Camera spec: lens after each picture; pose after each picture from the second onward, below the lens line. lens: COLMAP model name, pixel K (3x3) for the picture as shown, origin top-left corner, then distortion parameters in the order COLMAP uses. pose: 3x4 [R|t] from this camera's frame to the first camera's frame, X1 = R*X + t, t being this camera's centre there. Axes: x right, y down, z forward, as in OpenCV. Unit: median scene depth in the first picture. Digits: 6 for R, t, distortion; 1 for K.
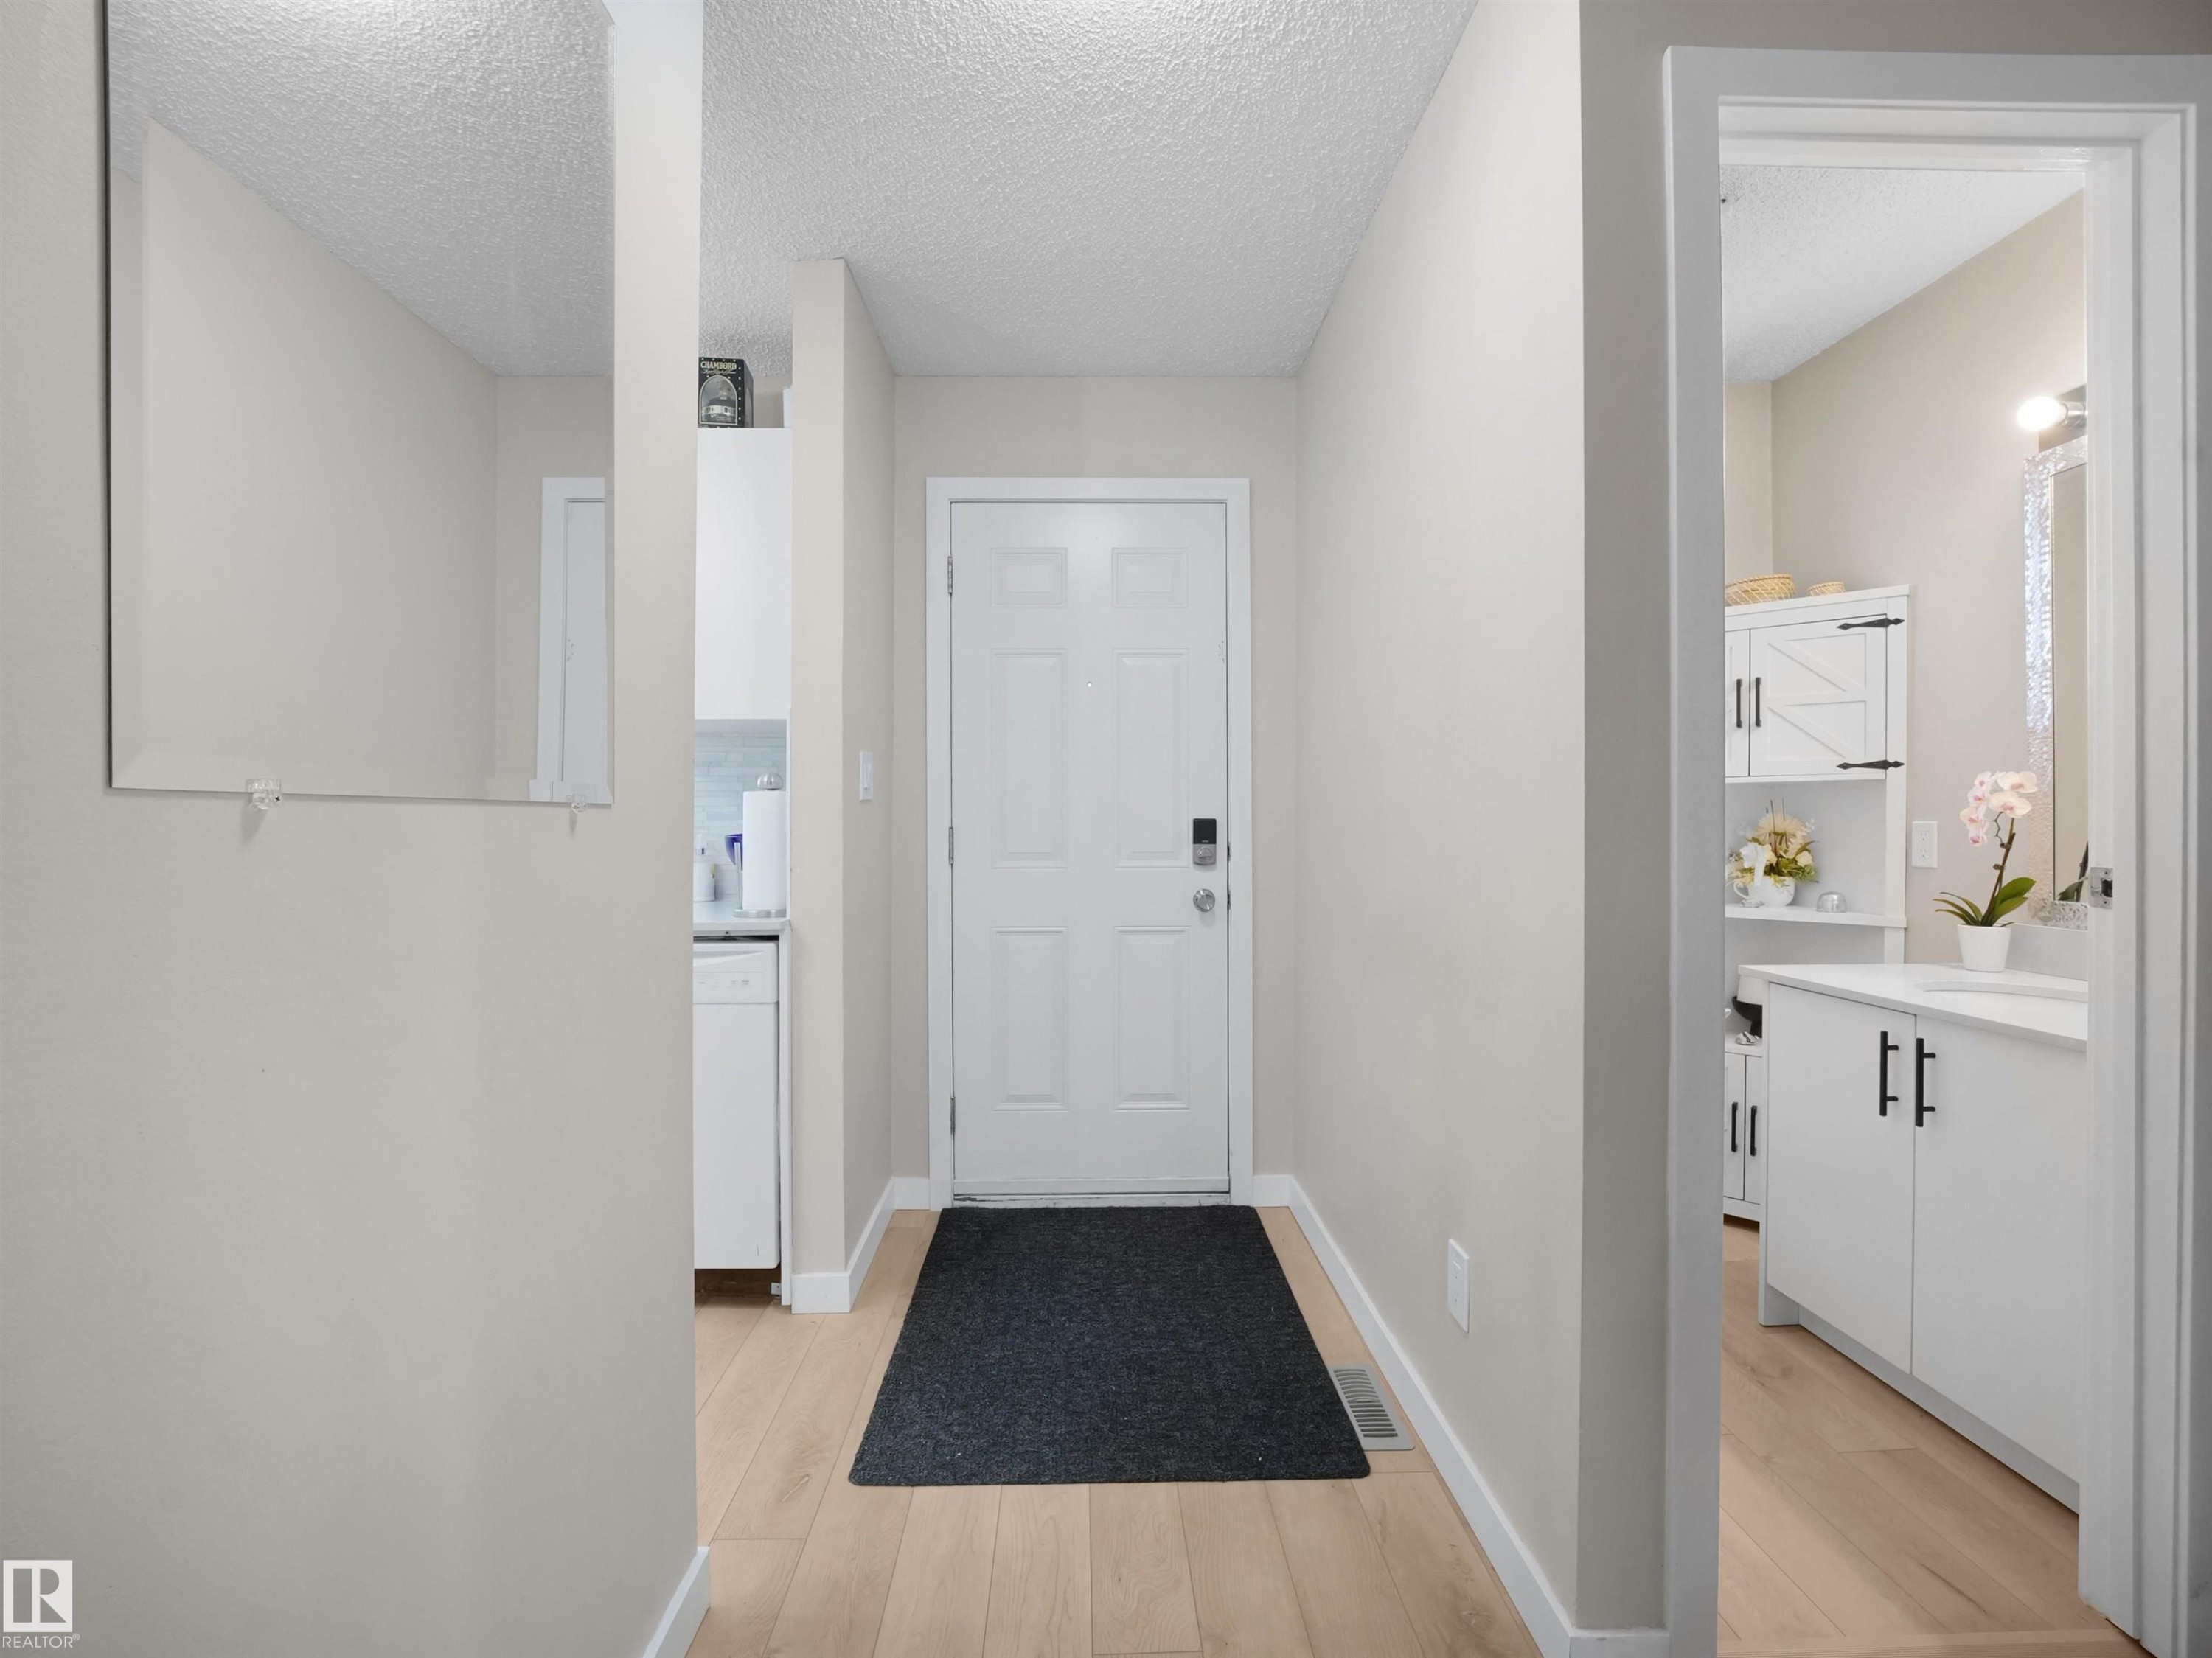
lens RADIAL K [[1023.9, 0, 1090.5], [0, 1023.9, 826.2], [0, 0, 1]] dist [-0.017165, 0.000289]
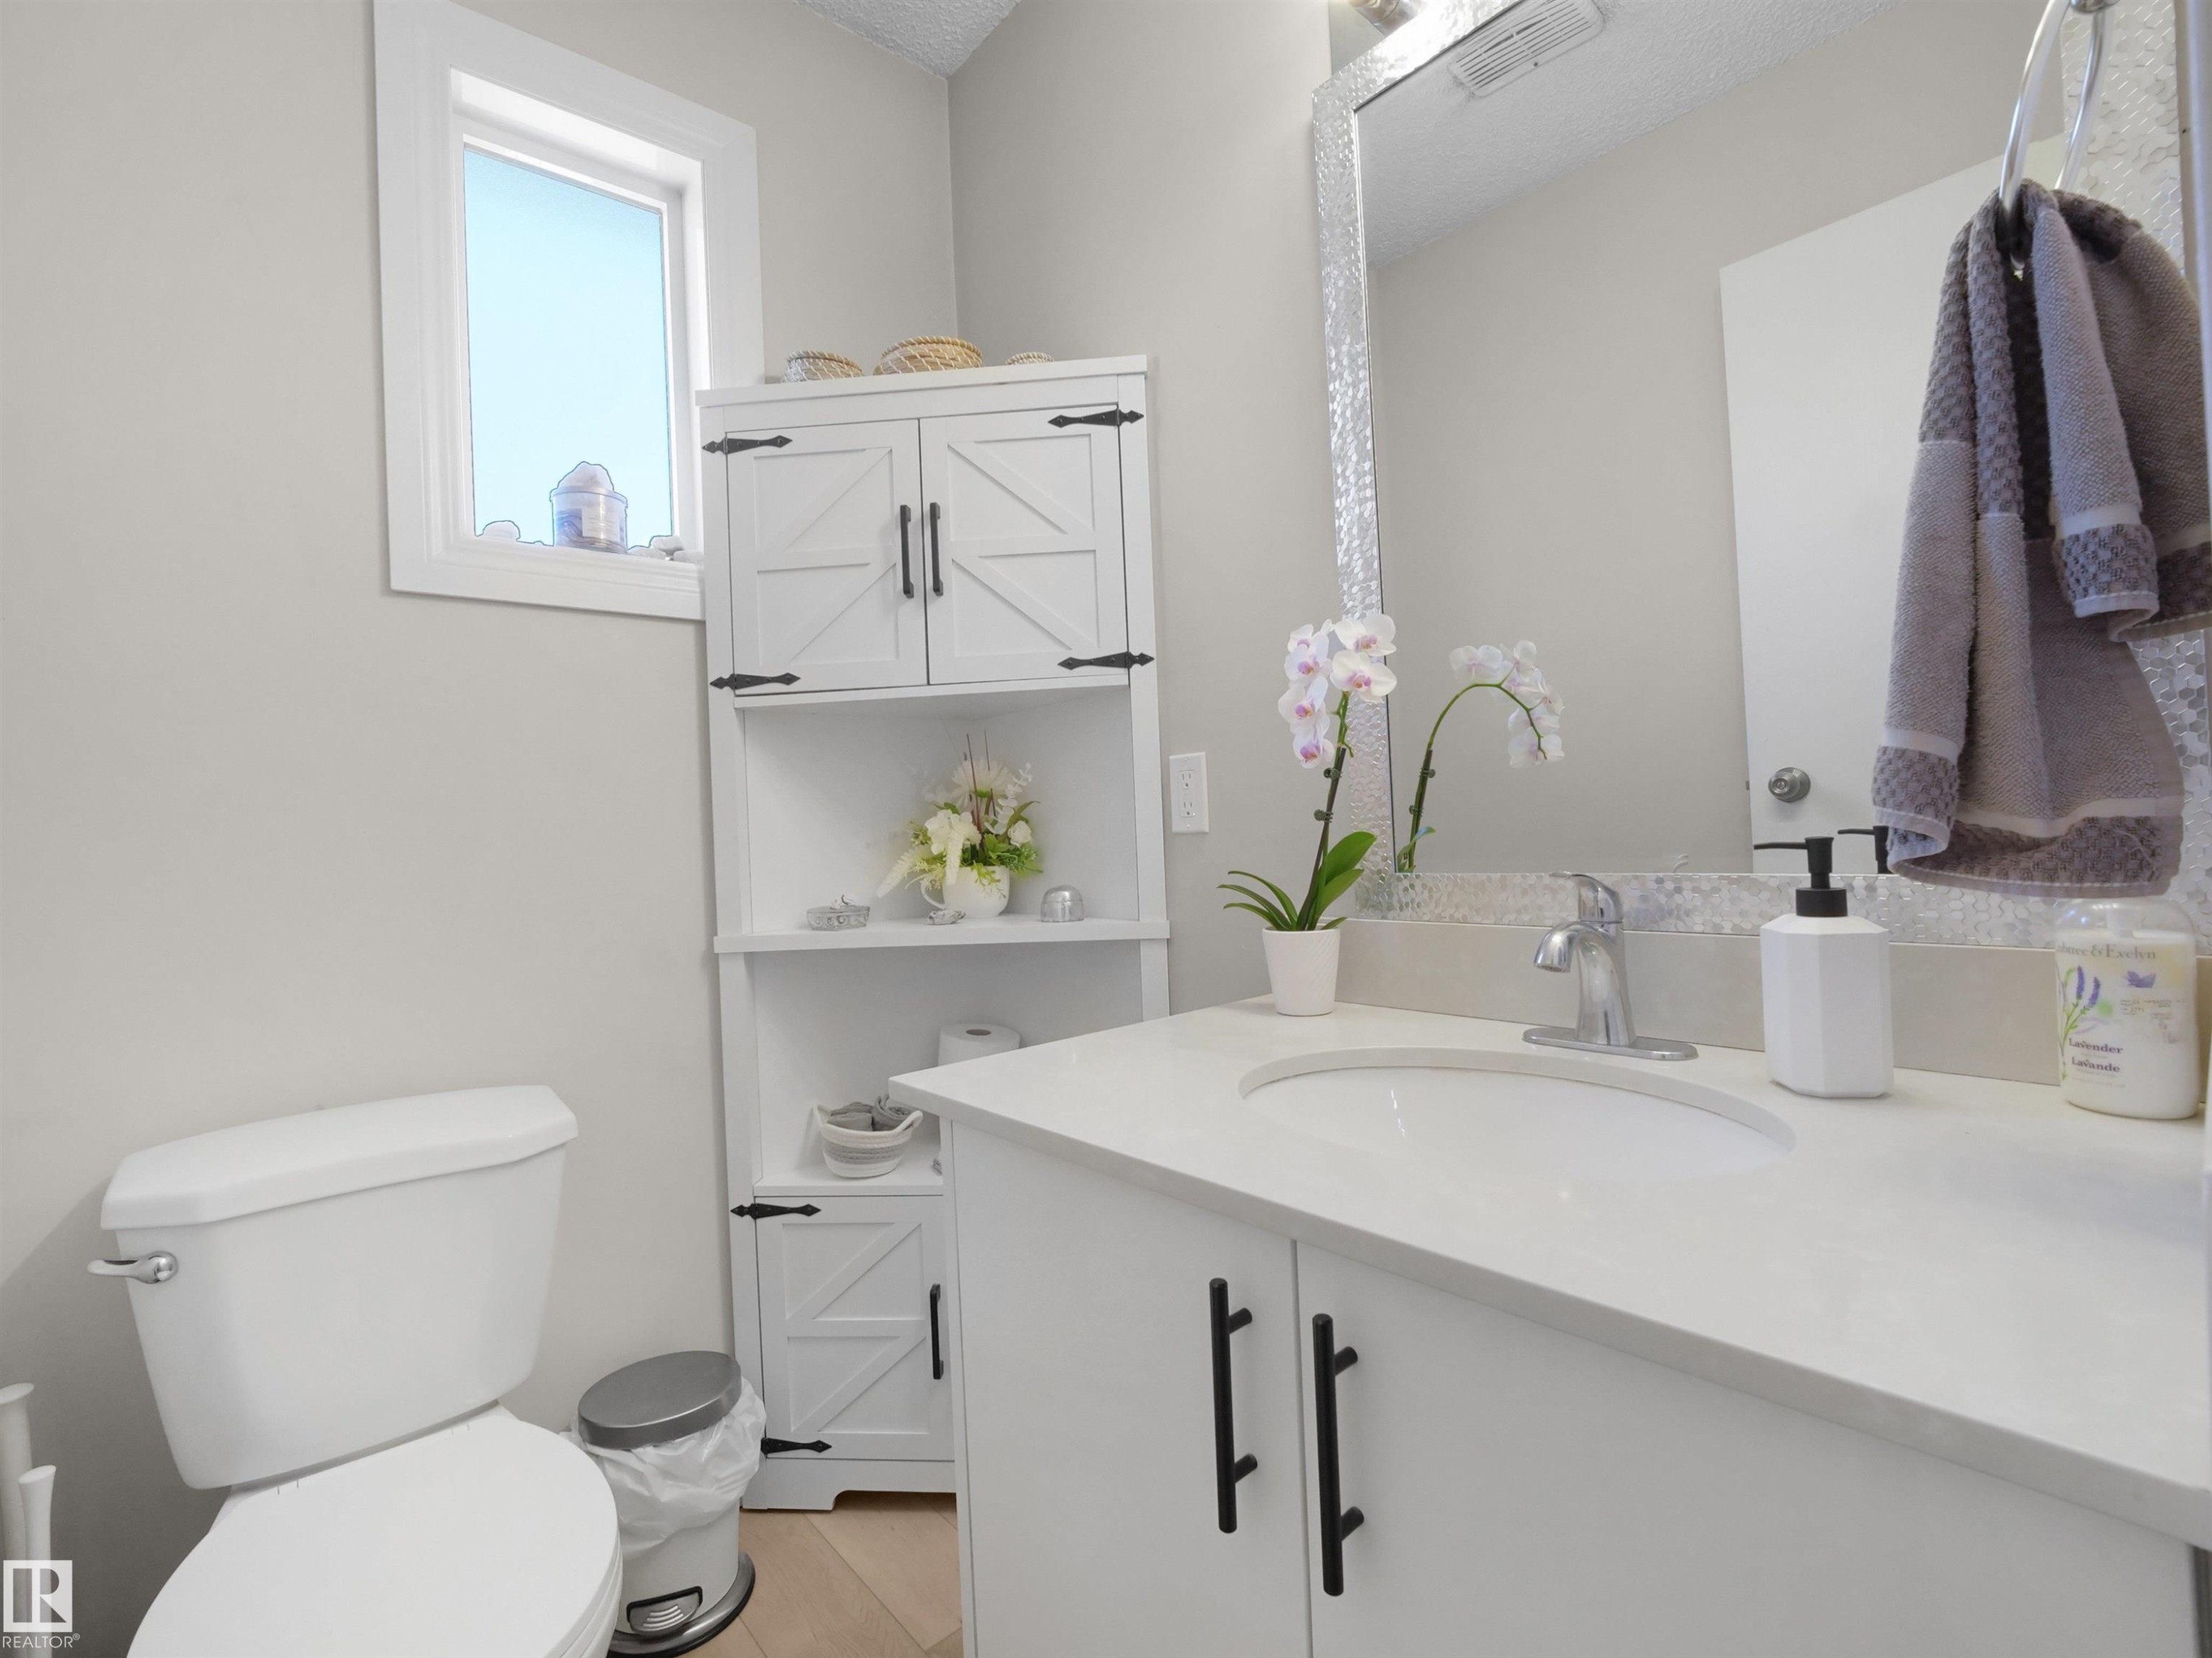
lens RADIAL K [[1023.9, 0, 1090.5], [0, 1023.9, 826.2], [0, 0, 1]] dist [-0.017165, 0.000289]
pose [[0.783316, -0.030408, 0.620879, 0.399660], [0.046277, 0.998884, -0.009464, 0.038532], [-0.619899, 0.036146, 0.783849, 0.555237]]
